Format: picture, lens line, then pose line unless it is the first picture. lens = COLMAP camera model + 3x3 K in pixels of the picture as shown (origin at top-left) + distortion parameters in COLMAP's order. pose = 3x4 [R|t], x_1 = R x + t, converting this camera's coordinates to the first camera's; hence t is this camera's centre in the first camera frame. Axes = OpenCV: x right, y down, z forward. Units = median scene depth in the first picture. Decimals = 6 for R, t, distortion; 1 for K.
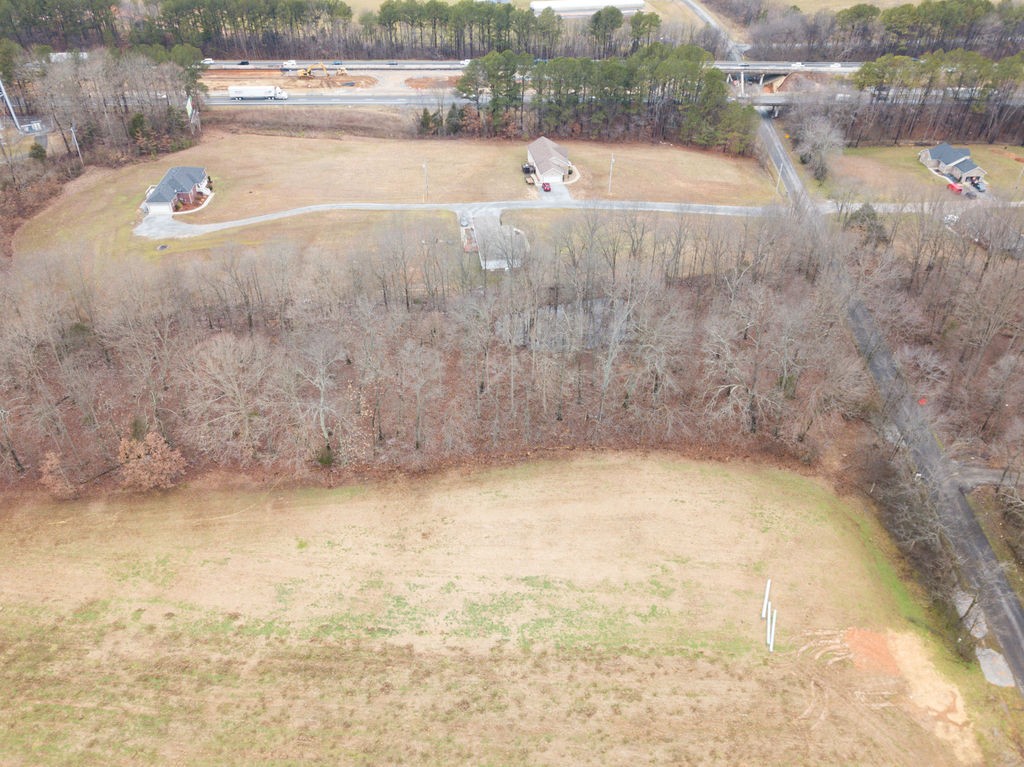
lens RADIAL K [[810.4, 0, 503.0], [0, 810.4, 382.9], [0, 0, 1]] dist [0.017377, -0.006532]
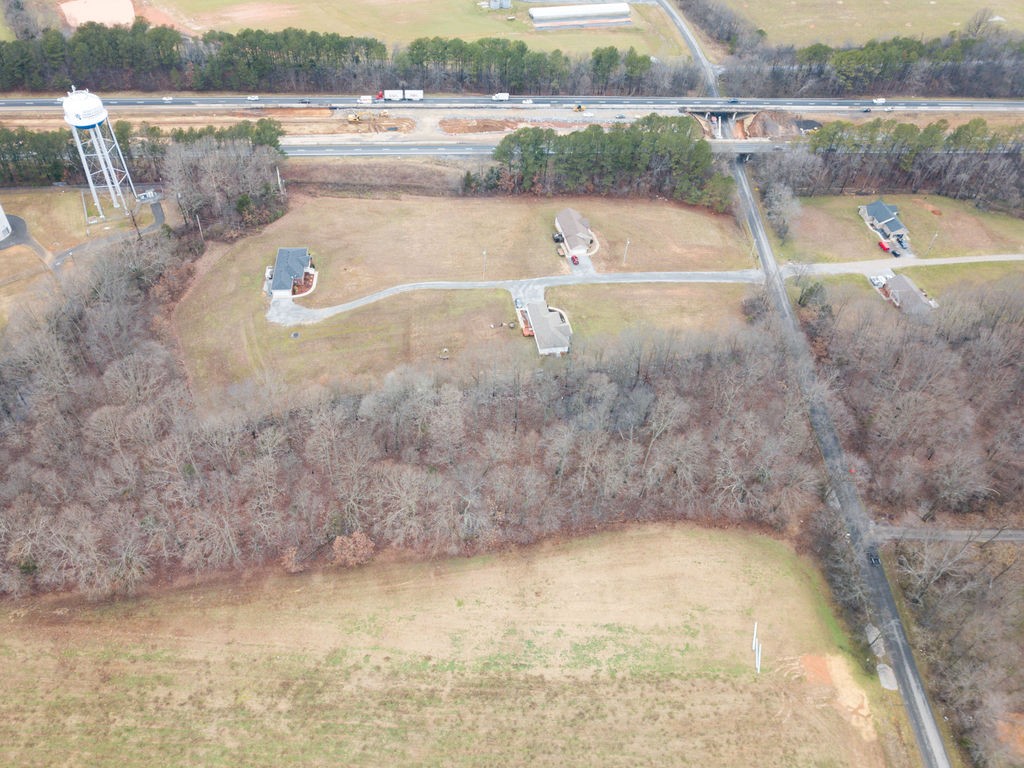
lens RADIAL K [[811.1, 0, 504.7], [0, 811.1, 324.9], [0, 0, 1]] dist [0.015459, -0.007095]
pose [[0.997381, -0.002276, 0.072297, -0.302812], [-0.004630, 0.995446, 0.095212, -0.526914], [-0.072184, -0.095298, 0.992828, -0.541260]]
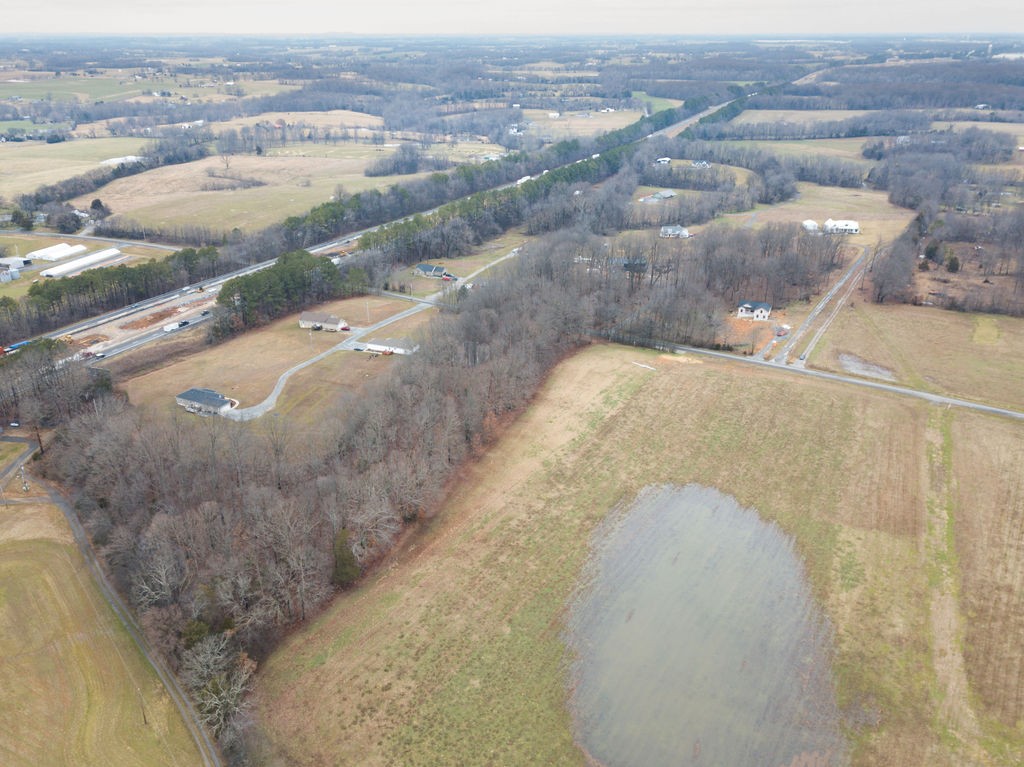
lens RADIAL K [[792.9, 0, 512.0], [0, 792.9, 383.5], [0, 0, 1]] dist [0.016095, -0.011857]
pose [[0.464820, -0.358457, 0.809599, -2.407667], [0.537416, 0.840903, 0.063768, -0.122902], [-0.703652, 0.405451, 0.583509, -0.378367]]
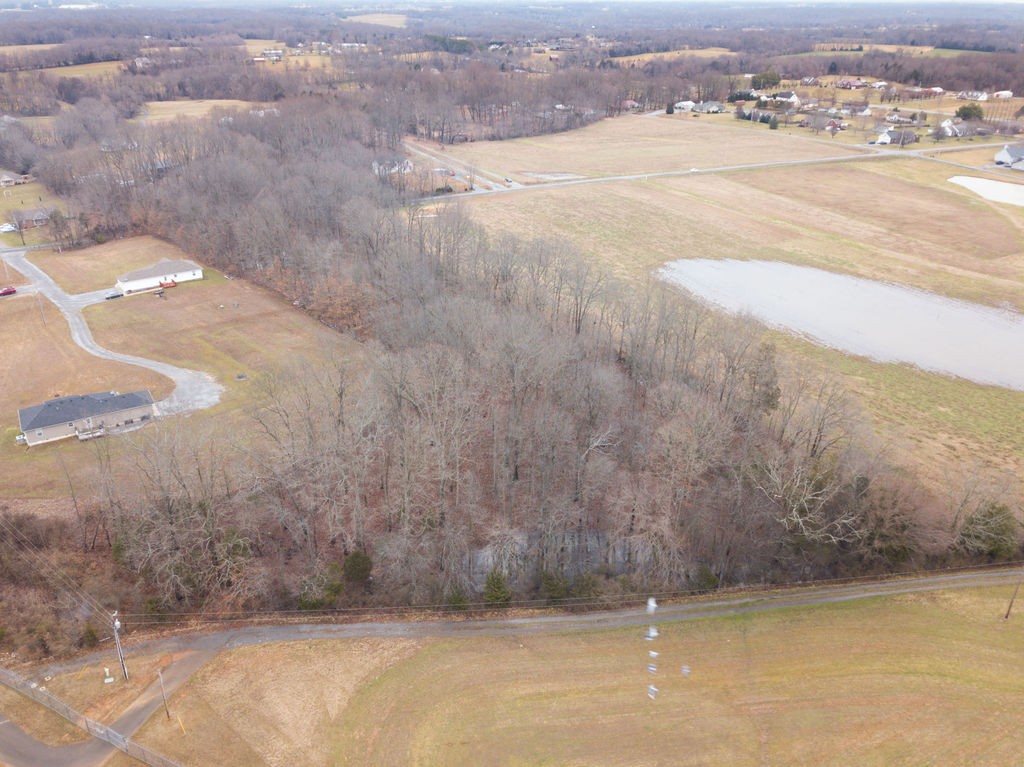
lens RADIAL K [[782.7, 0, 495.2], [0, 782.7, 384.8], [0, 0, 1]] dist [0.009679, 0.001754]
pose [[-0.492392, -0.392837, 0.776678, -2.084970], [0.522307, 0.580453, 0.624716, -0.940096], [-0.696236, 0.713270, -0.080629, 1.502937]]
